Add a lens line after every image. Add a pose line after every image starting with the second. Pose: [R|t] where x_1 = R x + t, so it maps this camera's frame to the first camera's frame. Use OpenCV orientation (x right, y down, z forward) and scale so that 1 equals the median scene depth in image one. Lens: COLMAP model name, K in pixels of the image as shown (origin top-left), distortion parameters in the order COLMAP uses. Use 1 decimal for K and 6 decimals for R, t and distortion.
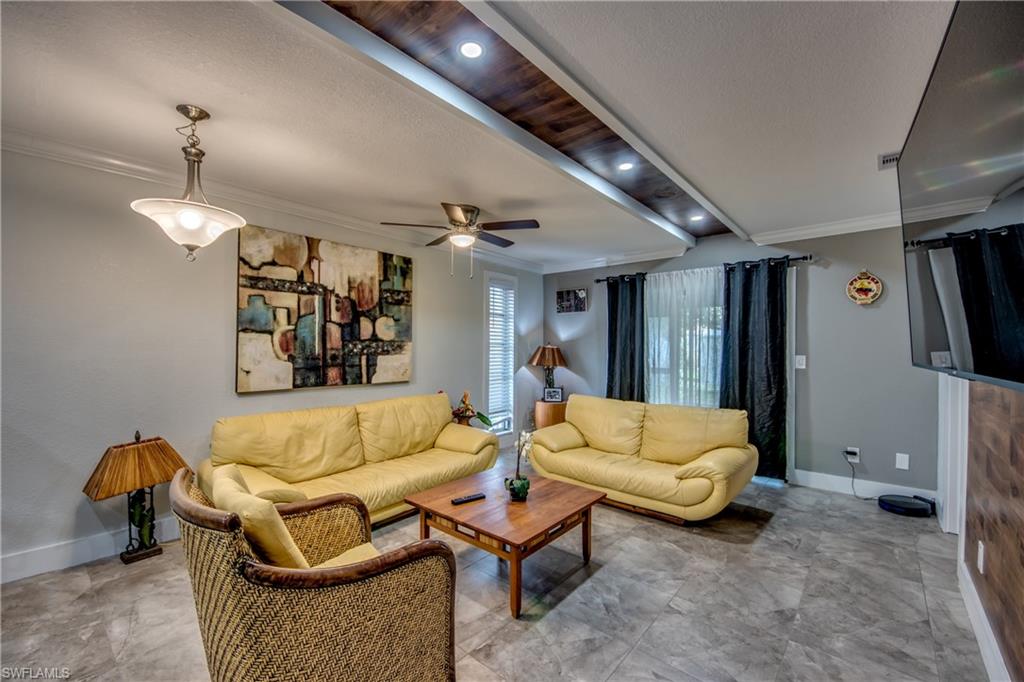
lens RADIAL K [[410.1, 0, 503.3], [0, 410.1, 342.9], [0, 0, 1]] dist [-0.019222, -0.000318]
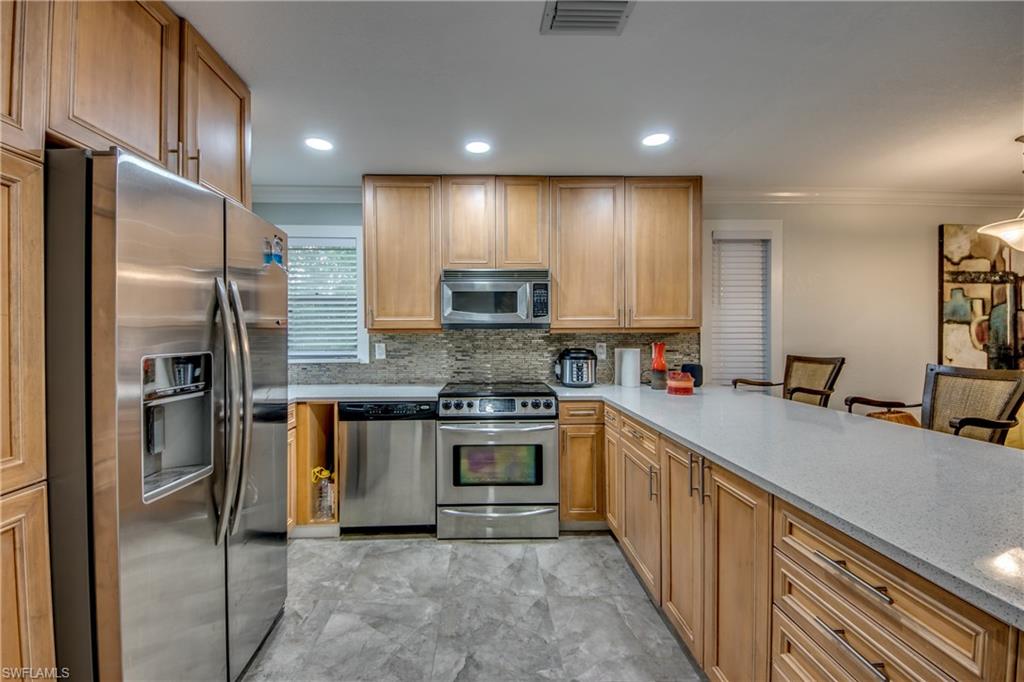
lens RADIAL K [[422.5, 0, 495.6], [0, 422.5, 336.0], [0, 0, 1]] dist [0.033600, -0.021686]
pose [[0.673608, -0.004188, -0.739077, -0.500968], [0.010173, 0.999942, 0.003606, -0.007301], [0.739019, -0.009948, 0.673611, -0.556079]]
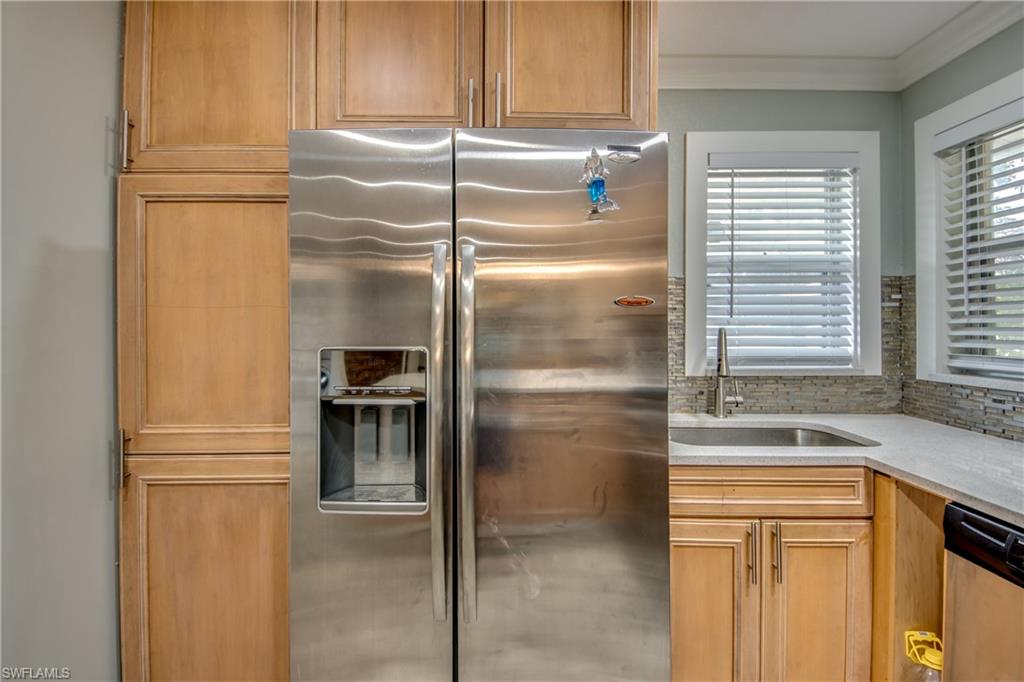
lens RADIAL K [[469.0, 0, 501.0], [0, 469.0, 325.0], [0, 0, 1]] dist [0.027280, -0.023346]
pose [[-0.760959, -0.008096, -0.648750, -0.799775], [-0.003172, 0.999957, -0.008758, -0.005479], [0.648792, -0.004606, -0.760952, -0.211468]]
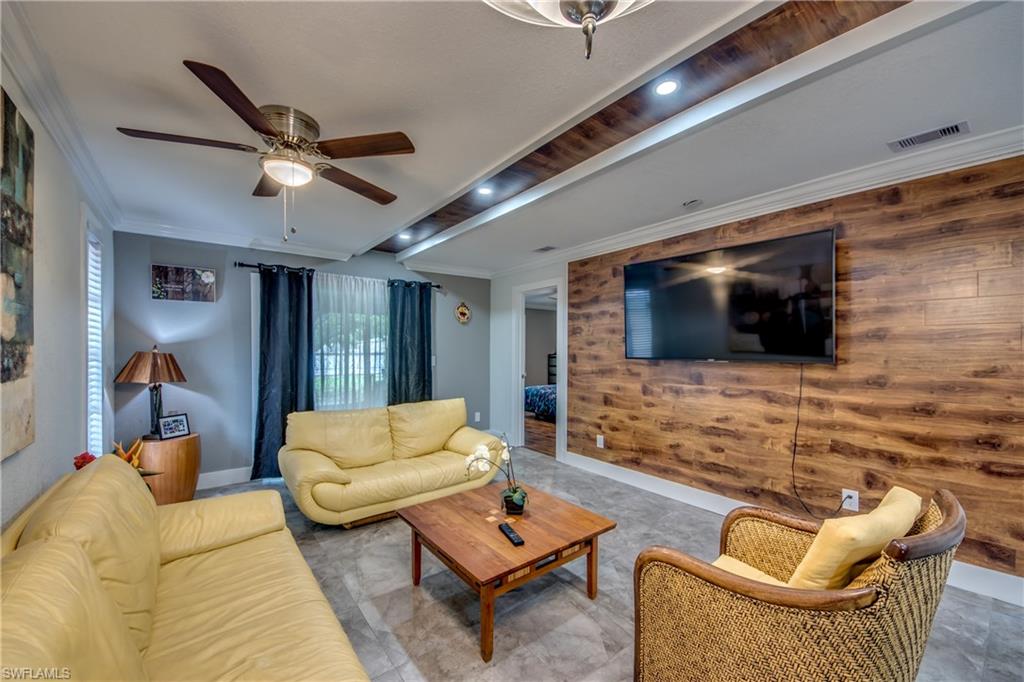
lens RADIAL K [[386.5, 0, 508.3], [0, 386.5, 350.6], [0, 0, 1]] dist [0.001556, -0.011571]
pose [[0.199577, -0.008278, 0.979847, -0.538913], [-0.005421, 0.999940, 0.009552, -0.003384], [-0.979867, -0.007218, 0.199520, 0.534694]]
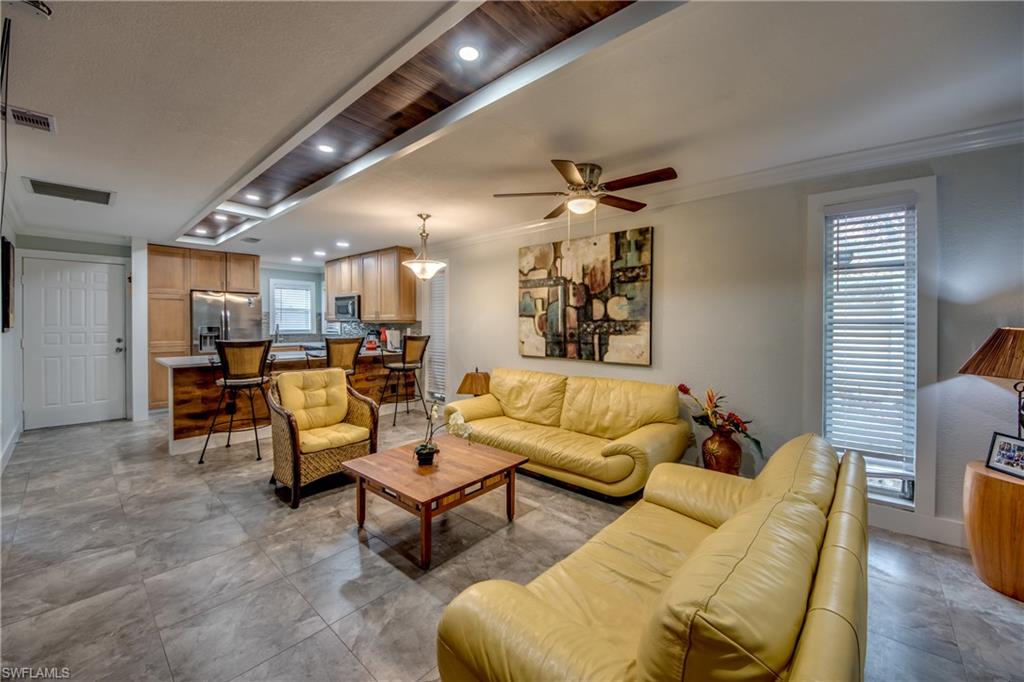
lens RADIAL K [[388.0, 0, 510.7], [0, 388.0, 327.5], [0, 0, 1]] dist [0.033327, -0.022249]
pose [[-0.019805, 0.001344, -0.999803, 0.710578], [0.000422, 0.999999, 0.001336, 0.010626], [0.999804, -0.000395, -0.019806, 0.815691]]
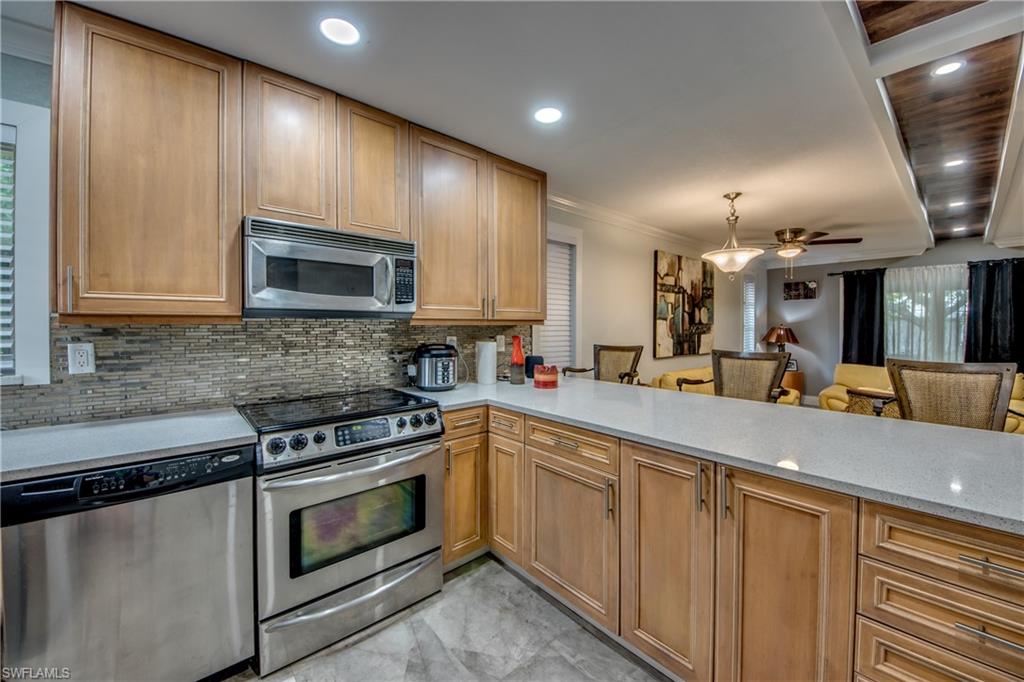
lens RADIAL K [[392.9, 0, 512.0], [0, 392.9, 330.3], [0, 0, 1]] dist [0.040739, -0.026731]
pose [[0.989953, -0.004475, -0.141327, -0.810597], [0.006617, 0.999870, 0.014686, -0.008508], [0.141243, -0.015474, 0.989854, -0.491713]]
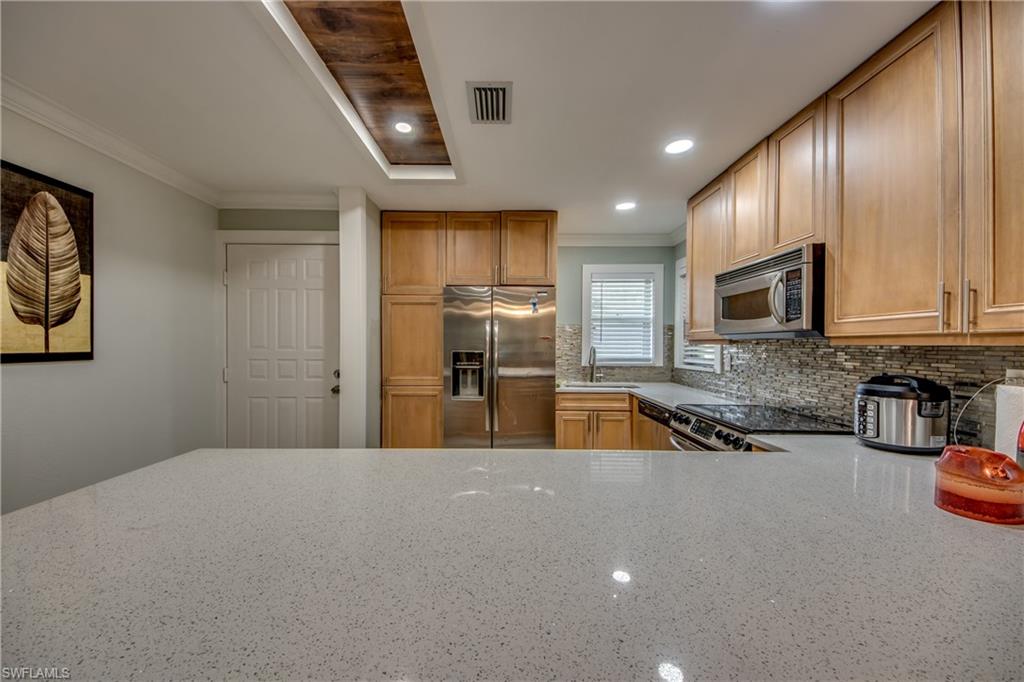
lens RADIAL K [[386.8, 0, 505.9], [0, 386.8, 346.8], [0, 0, 1]] dist [0.031851, -0.021604]
pose [[-0.757339, -0.006709, -0.652988, -0.439933], [-0.008747, 0.999962, -0.000128, -0.003343], [0.652964, 0.005615, -0.757369, 0.204388]]
